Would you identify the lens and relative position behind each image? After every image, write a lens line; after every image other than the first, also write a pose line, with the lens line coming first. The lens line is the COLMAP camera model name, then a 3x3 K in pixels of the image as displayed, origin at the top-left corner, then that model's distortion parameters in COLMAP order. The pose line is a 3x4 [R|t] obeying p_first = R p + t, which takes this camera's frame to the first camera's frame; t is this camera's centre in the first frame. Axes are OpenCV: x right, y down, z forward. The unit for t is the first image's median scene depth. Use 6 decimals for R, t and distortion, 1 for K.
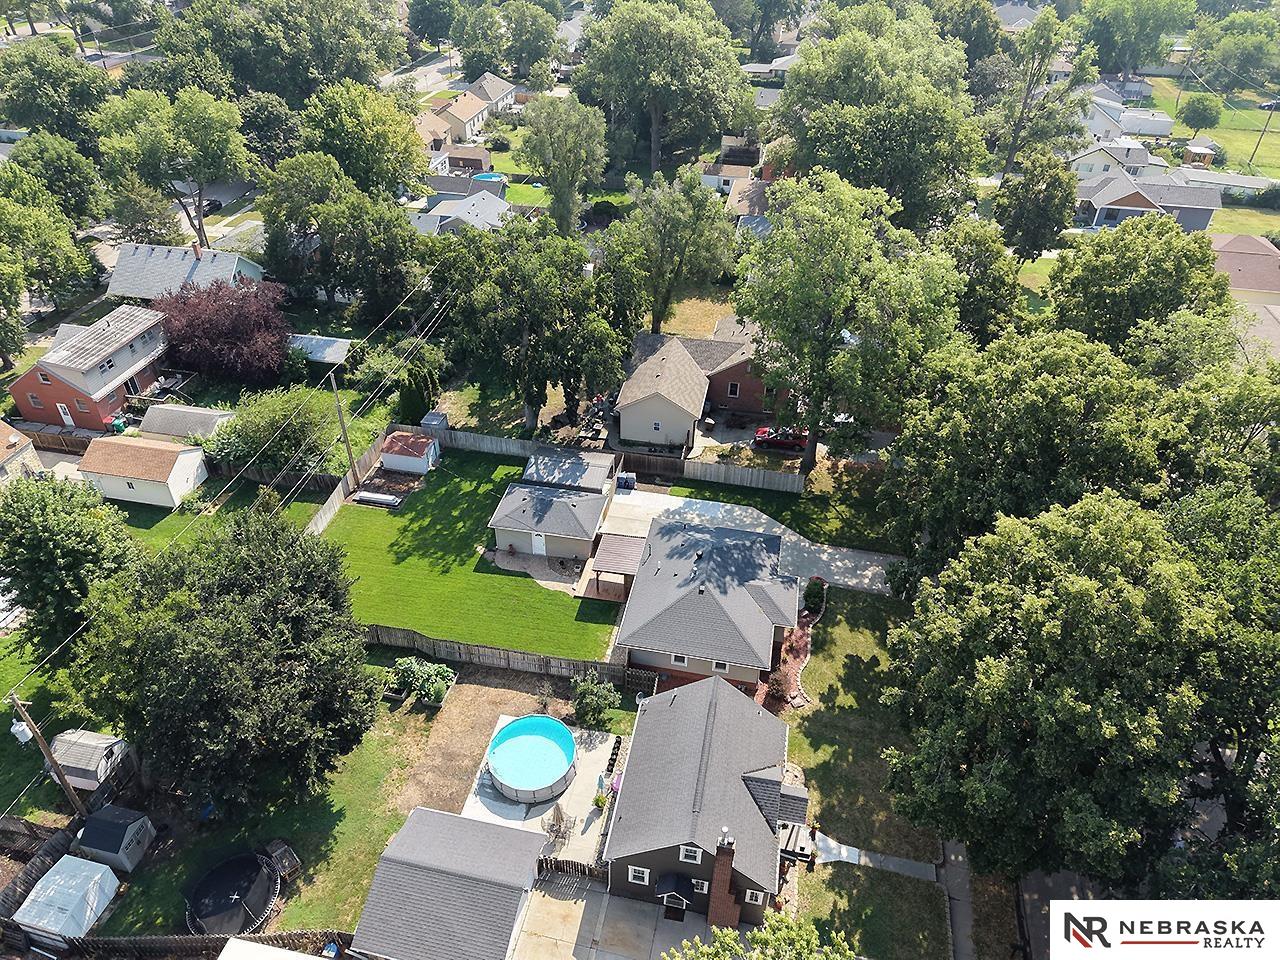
lens RADIAL K [[849.1, 0, 648.3], [0, 849.1, 483.8], [0, 0, 1]] dist [0.004667, 0.000448]
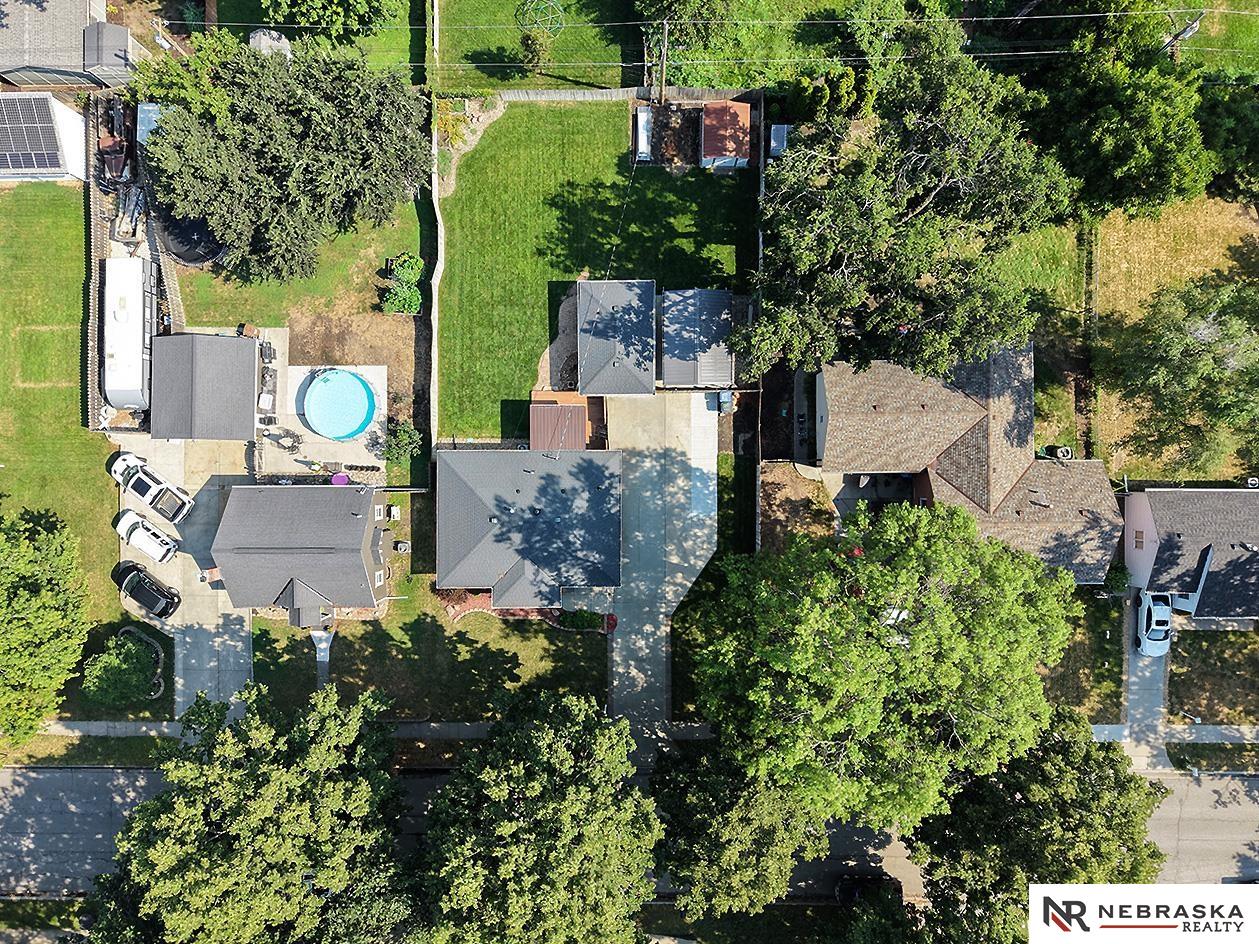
lens RADIAL K [[850.7, 0, 629.5], [0, 850.7, 472.0], [0, 0, 1]] dist [0.008204, -0.001397]
pose [[0.186713, 0.982415, -0.000412, 0.025916], [-0.584355, 0.111397, 0.803816, -0.626662], [0.789726, -0.149841, 0.594878, 0.391126]]
